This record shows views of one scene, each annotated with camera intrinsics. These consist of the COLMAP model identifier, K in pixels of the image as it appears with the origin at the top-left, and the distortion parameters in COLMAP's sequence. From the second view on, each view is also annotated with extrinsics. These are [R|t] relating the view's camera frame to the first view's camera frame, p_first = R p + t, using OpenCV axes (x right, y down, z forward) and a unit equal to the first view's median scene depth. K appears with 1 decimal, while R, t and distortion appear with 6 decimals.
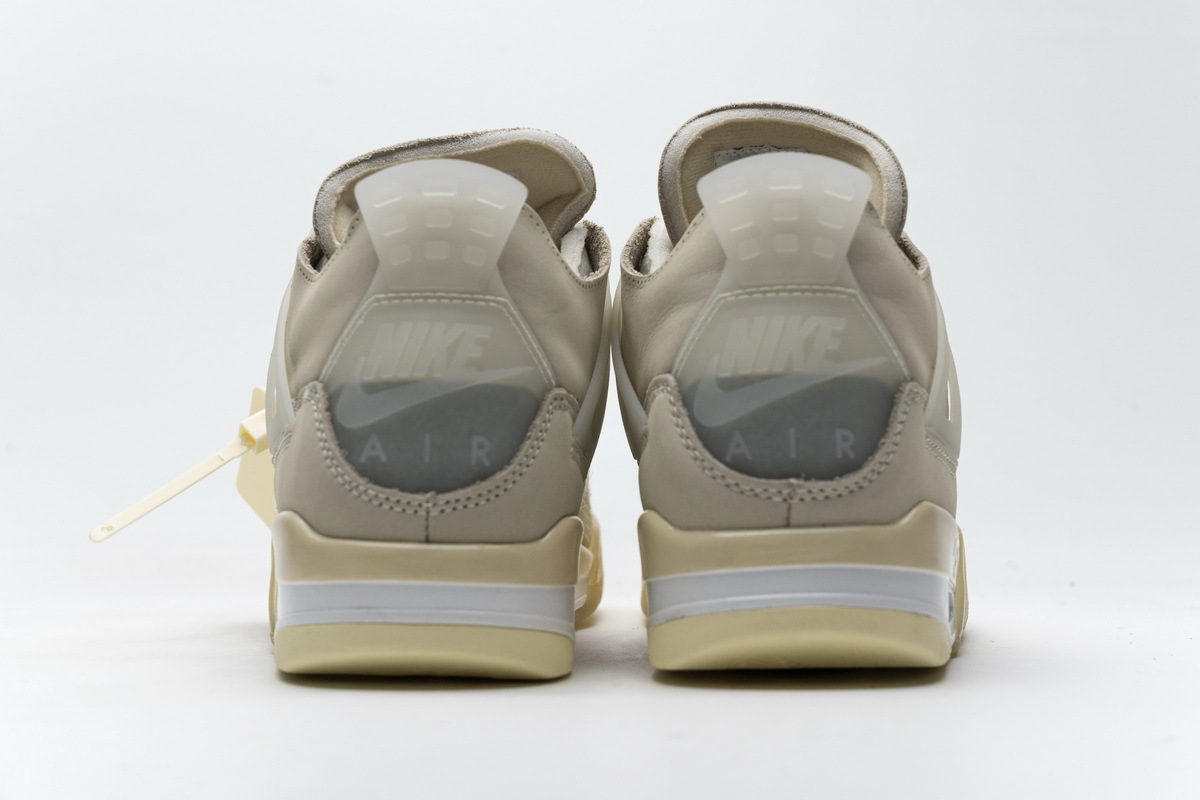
lens RADIAL K [[2321.6, 0, 615.9], [0, 2321.6, 339.3], [0, 0, 1]] dist [0.069060, 0.000000]
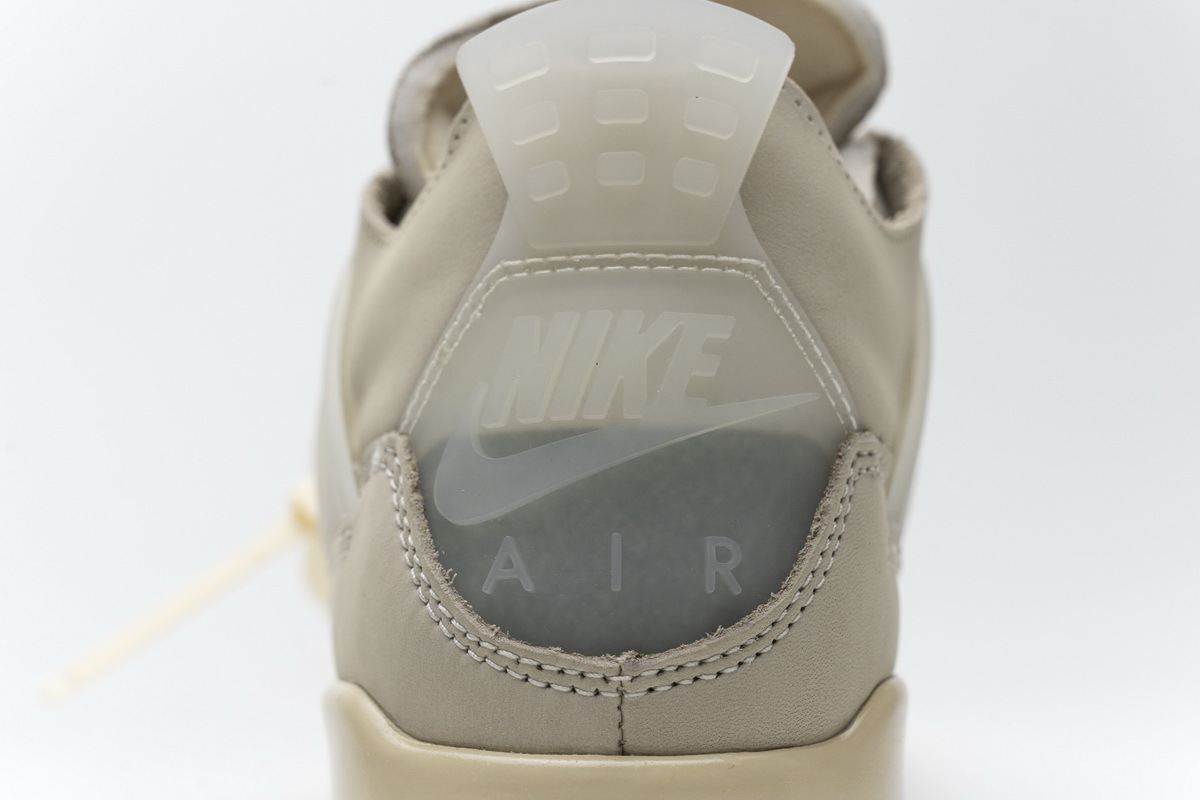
lens RADIAL K [[2321.6, 0, 599.2], [0, 2321.6, 400.7], [0, 0, 1]] dist [0.069060, 0.000000]
pose [[0.997879, -0.026701, -0.059365, -0.052990], [0.027849, 0.999439, 0.018586, 0.002746], [0.058836, -0.020200, 0.998063, 0.491716]]
